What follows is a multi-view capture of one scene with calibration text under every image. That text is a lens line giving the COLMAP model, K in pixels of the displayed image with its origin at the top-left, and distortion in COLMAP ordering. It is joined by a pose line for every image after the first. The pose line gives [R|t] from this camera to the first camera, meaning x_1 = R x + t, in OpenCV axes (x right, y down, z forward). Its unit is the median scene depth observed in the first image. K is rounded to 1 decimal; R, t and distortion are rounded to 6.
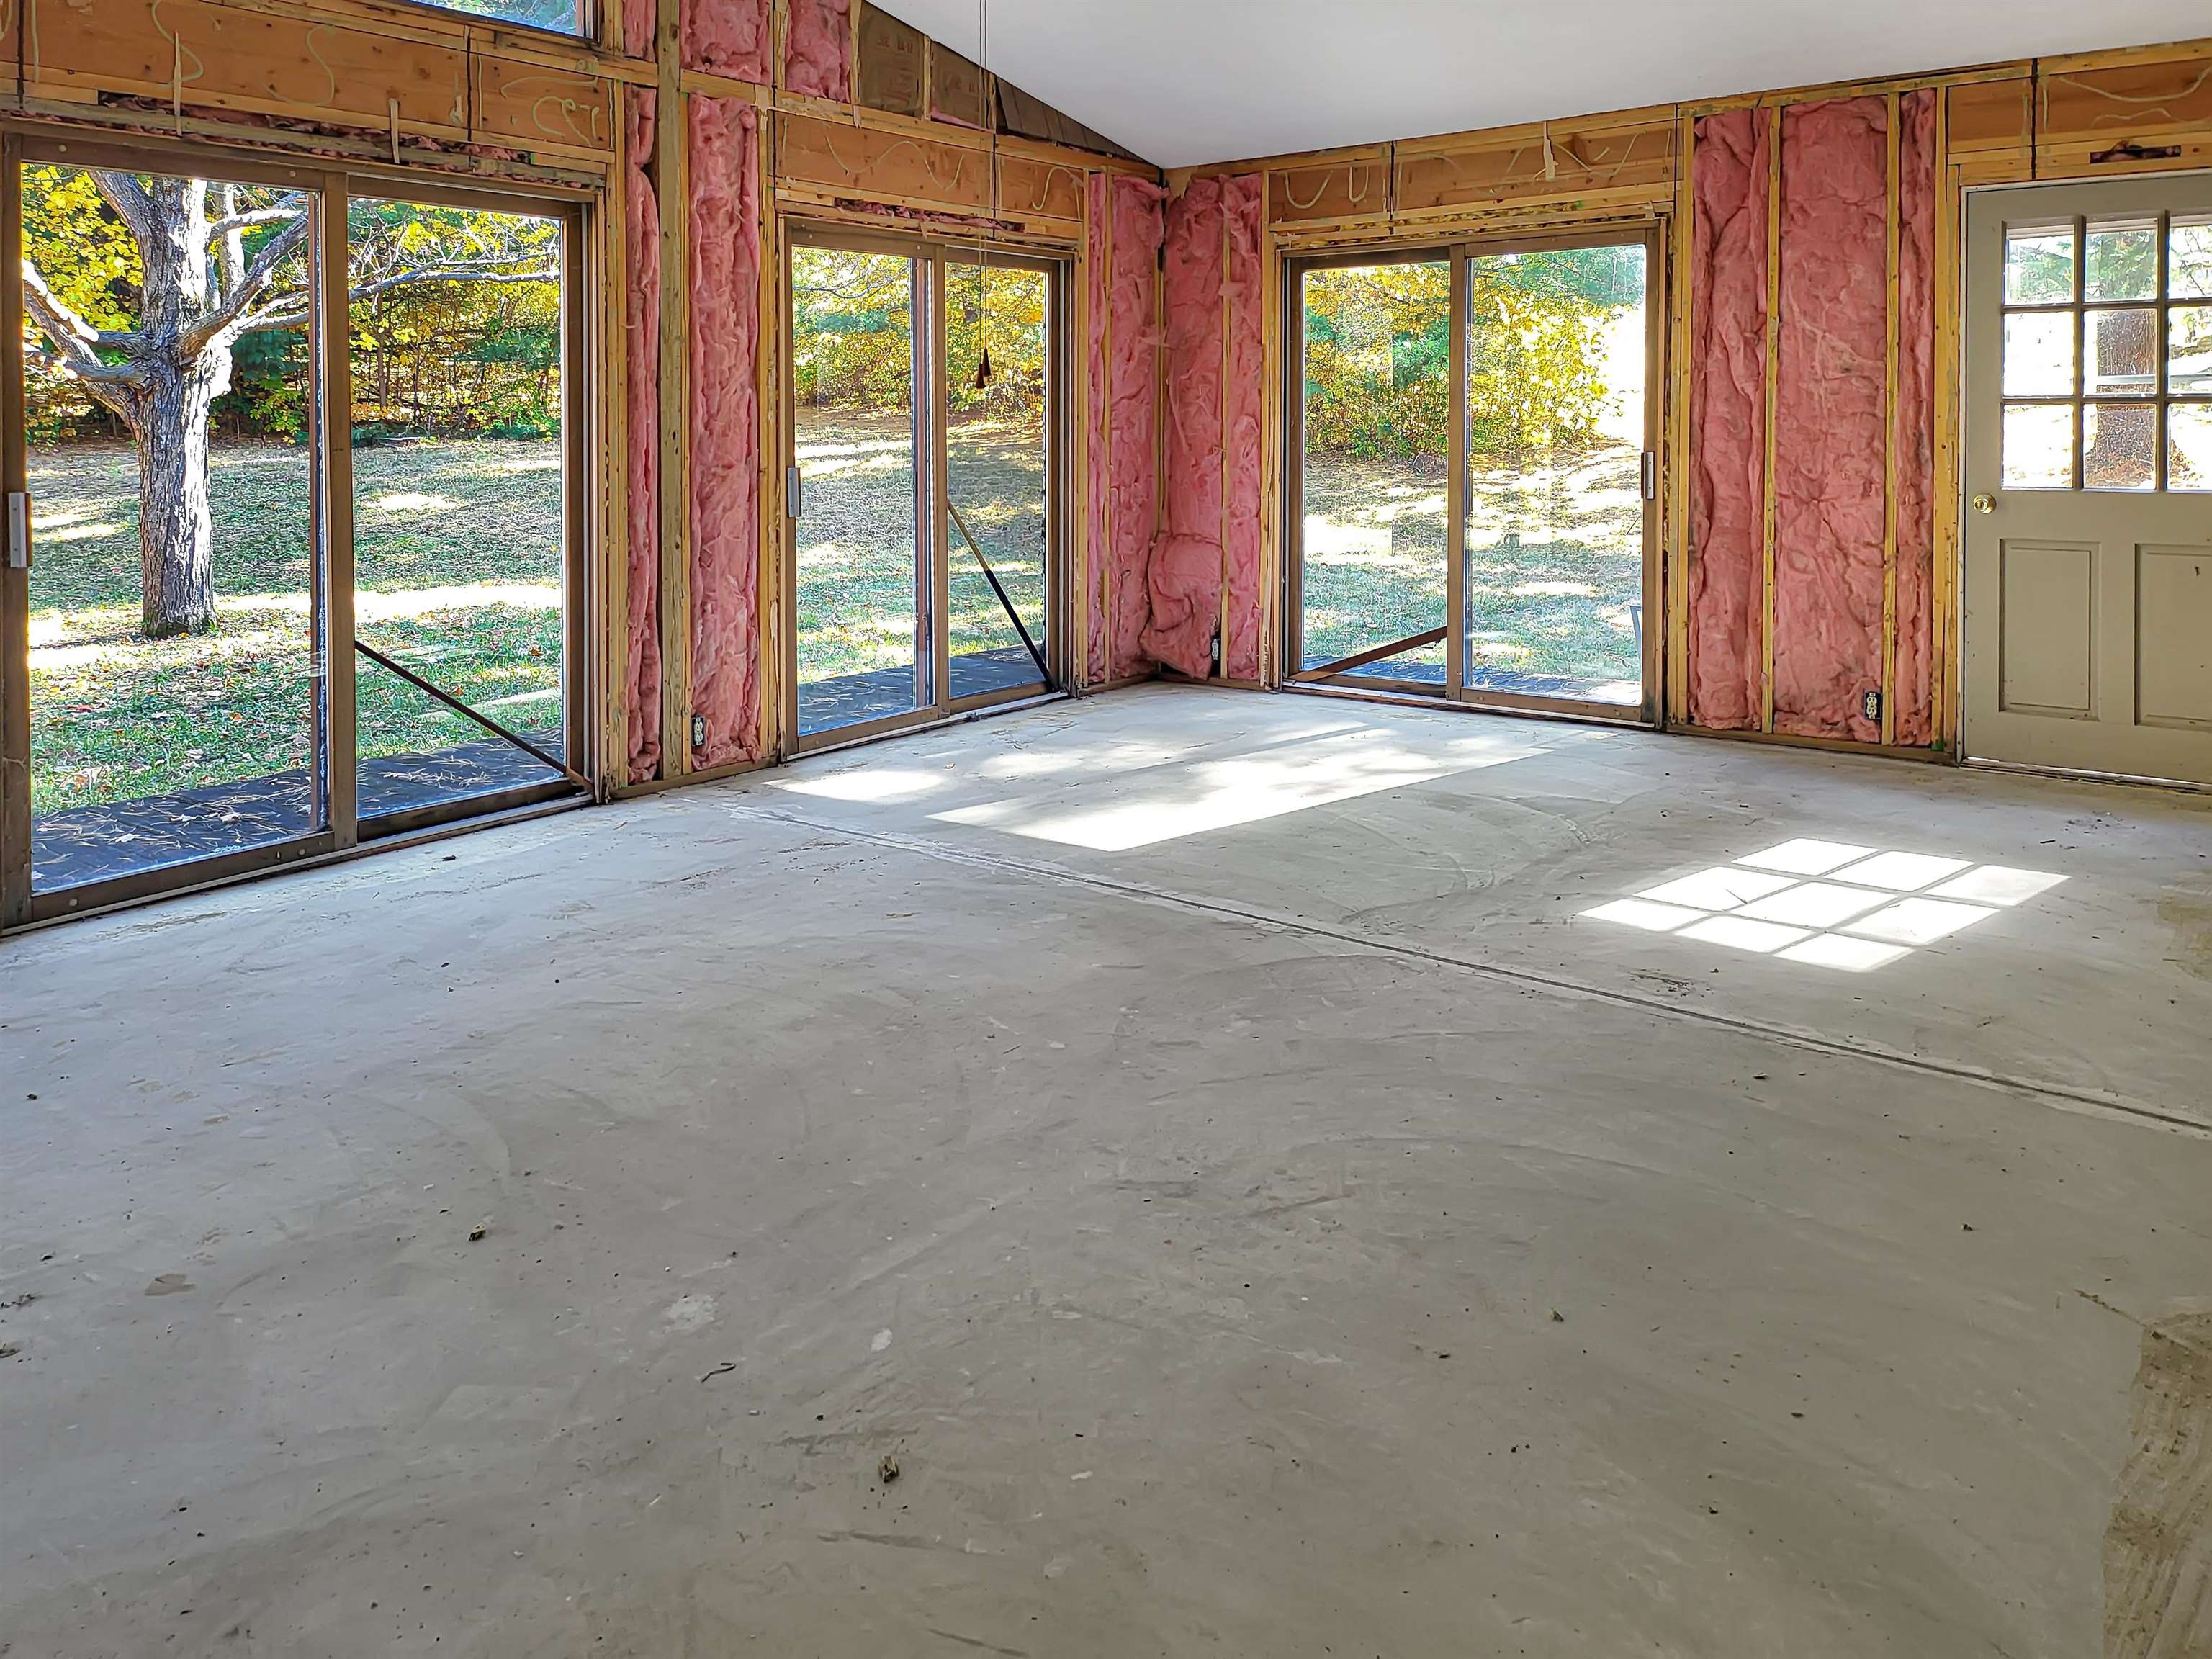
lens RADIAL K [[1615.1, 0, 1130.1], [0, 1615.1, 824.9], [0, 0, 1]] dist [0.001056, 0.002892]
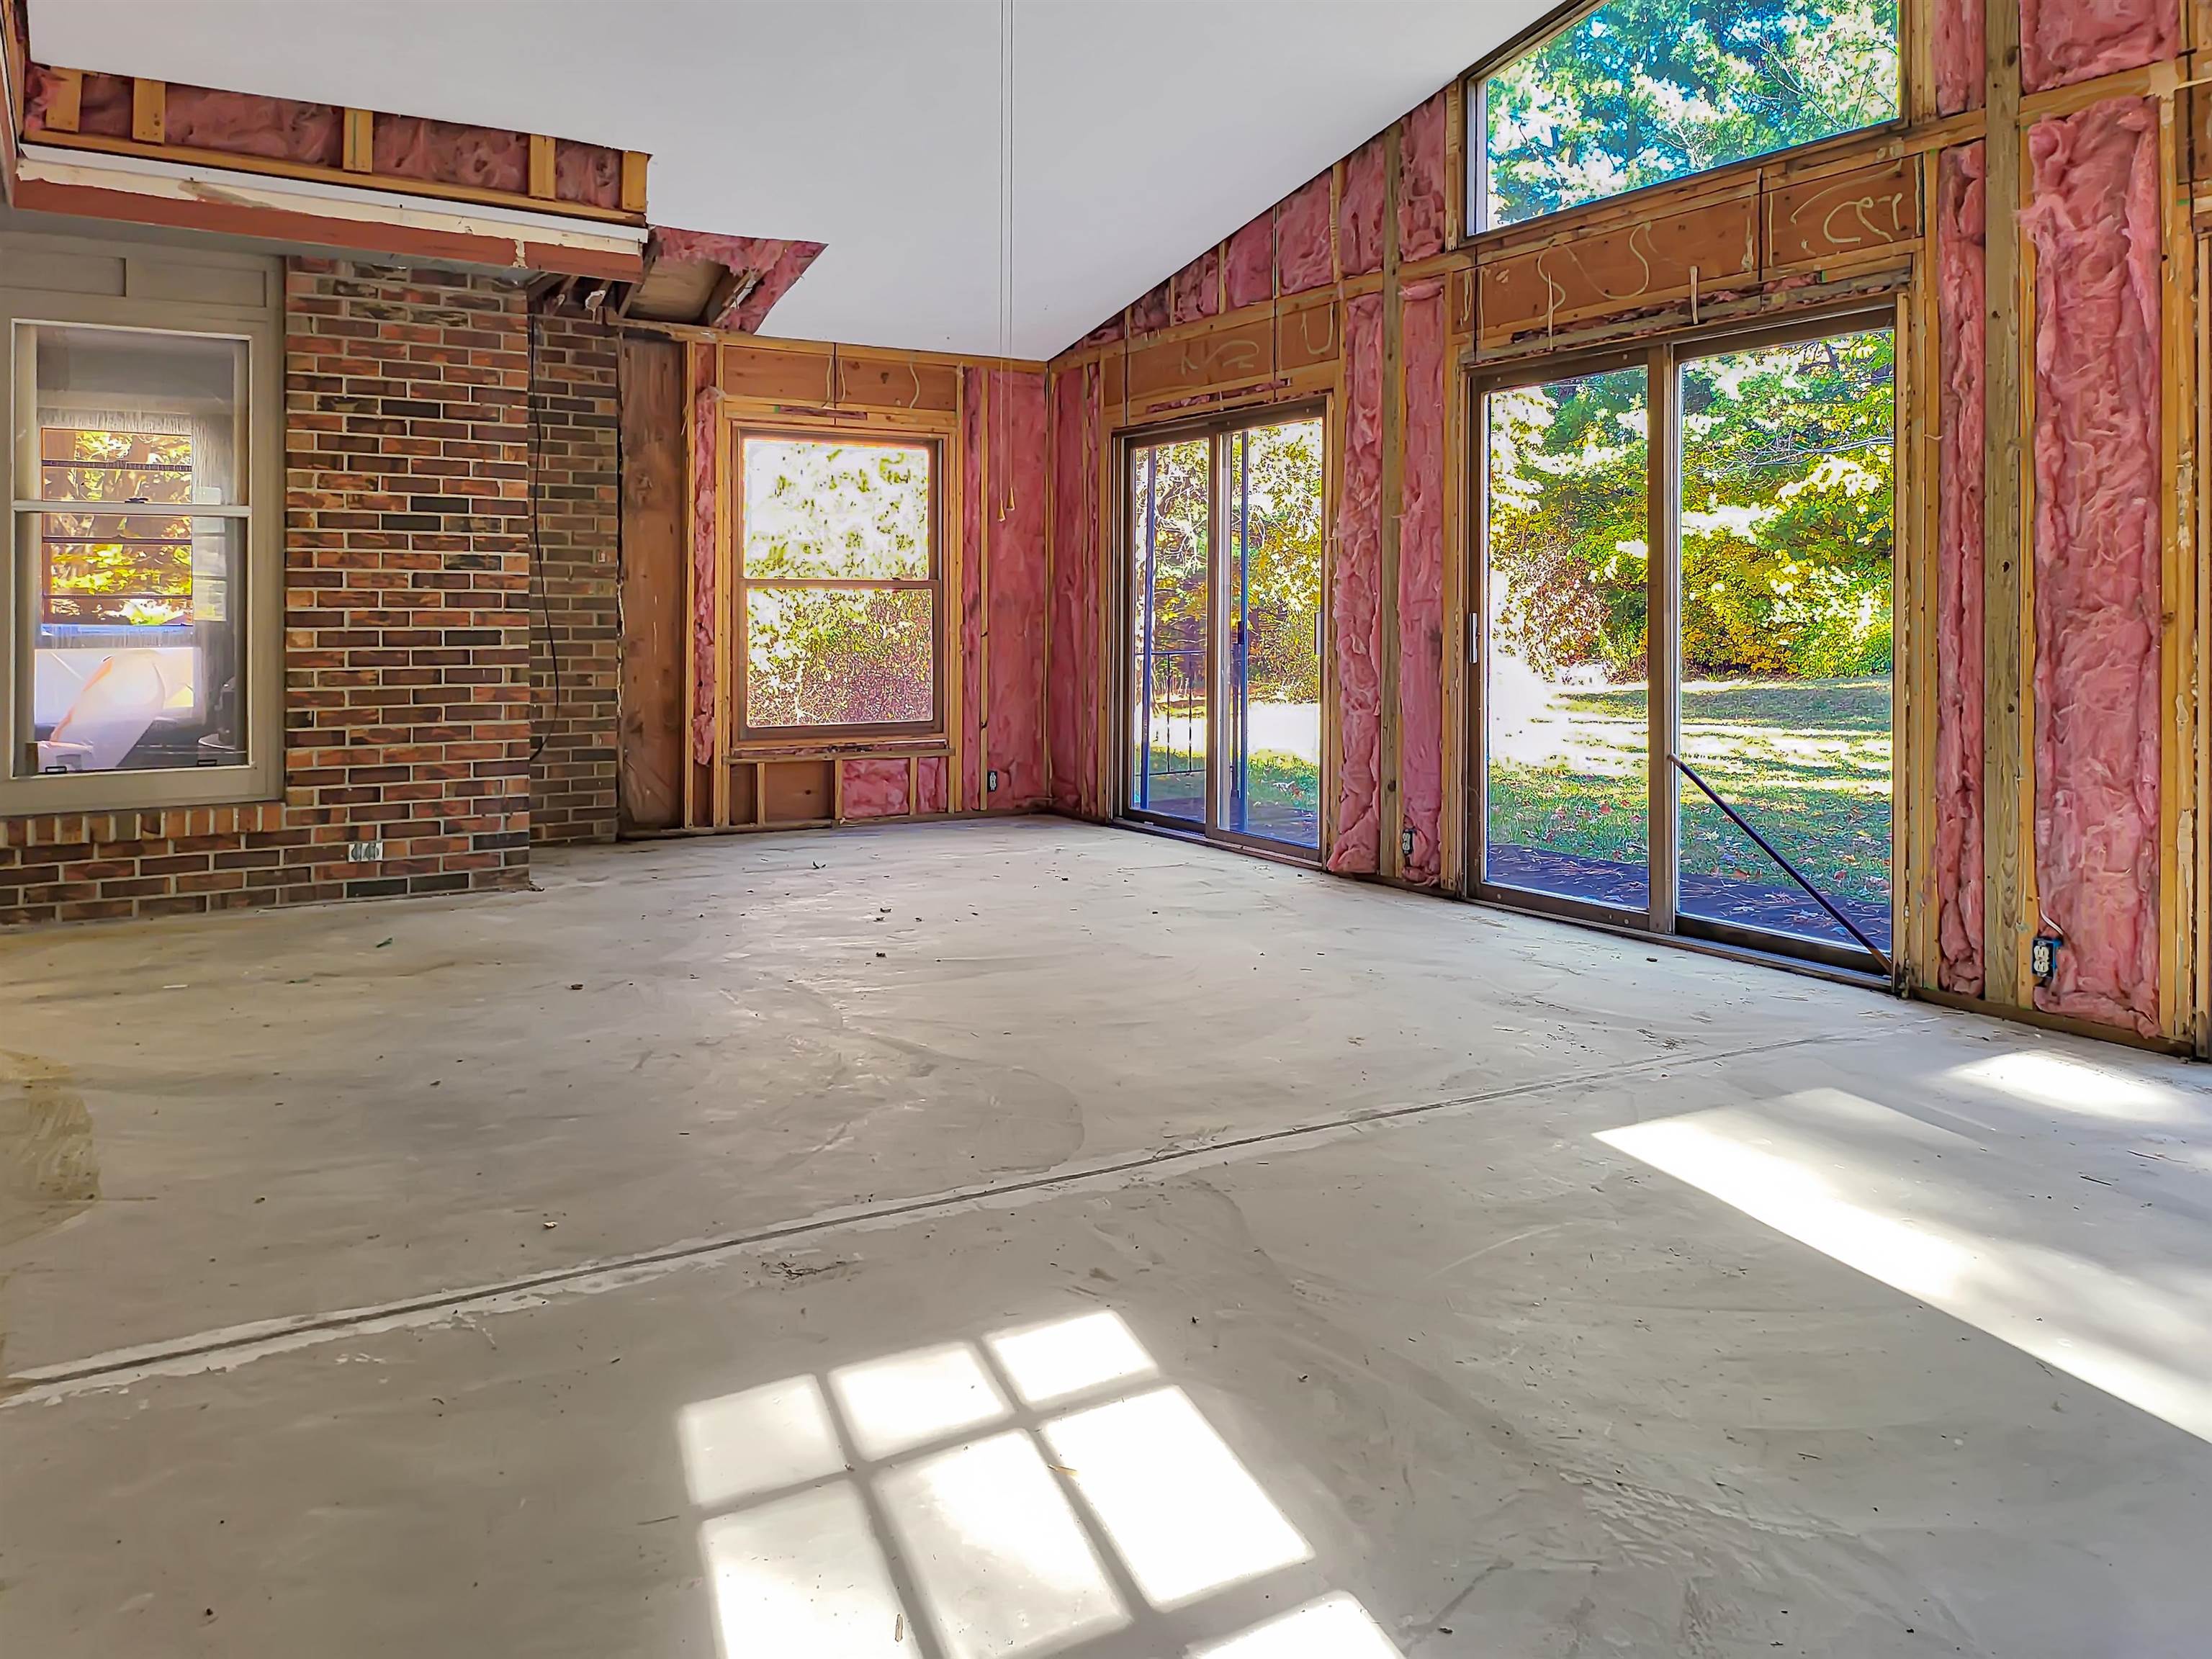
lens RADIAL K [[1615.1, 0, 1130.1], [0, 1615.1, 824.9], [0, 0, 1]] dist [0.001056, 0.002892]
pose [[-0.373191, 0.141466, -0.916905, 0.609003], [-0.209906, 0.949803, 0.231976, -0.218532], [0.903697, 0.279036, -0.324764, 0.920957]]
